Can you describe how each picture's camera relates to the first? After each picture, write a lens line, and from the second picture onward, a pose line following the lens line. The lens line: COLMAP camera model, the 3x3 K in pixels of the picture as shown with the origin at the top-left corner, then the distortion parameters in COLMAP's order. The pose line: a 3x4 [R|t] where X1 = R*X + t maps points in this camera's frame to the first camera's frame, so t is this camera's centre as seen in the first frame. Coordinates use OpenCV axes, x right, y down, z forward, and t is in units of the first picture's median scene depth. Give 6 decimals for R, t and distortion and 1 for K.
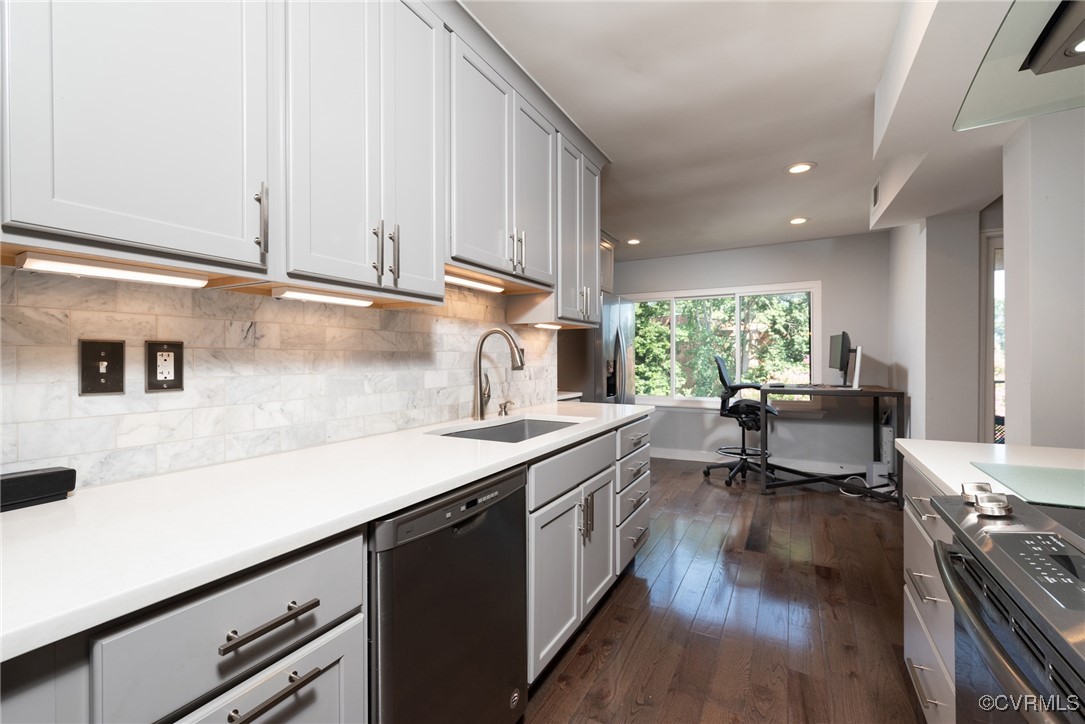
lens RADIAL K [[476.1, 0, 542.4], [0, 476.1, 361.2], [0, 0, 1]] dist [0.000881, 0.000662]
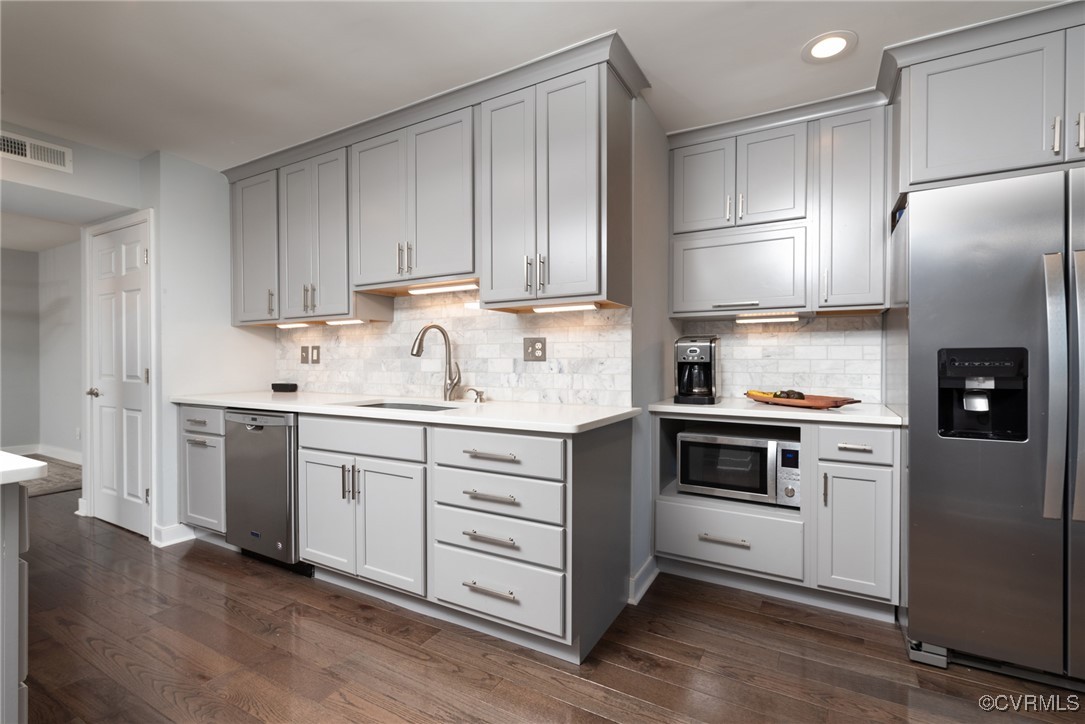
lens RADIAL K [[476.1, 0, 546.5], [0, 476.1, 362.6], [0, 0, 1]] dist [0.000881, 0.000662]
pose [[-0.019607, 0.005275, -0.999794, 1.140876], [-0.002177, 0.999983, 0.005318, 0.021509], [0.999805, 0.002280, -0.019595, 1.361070]]
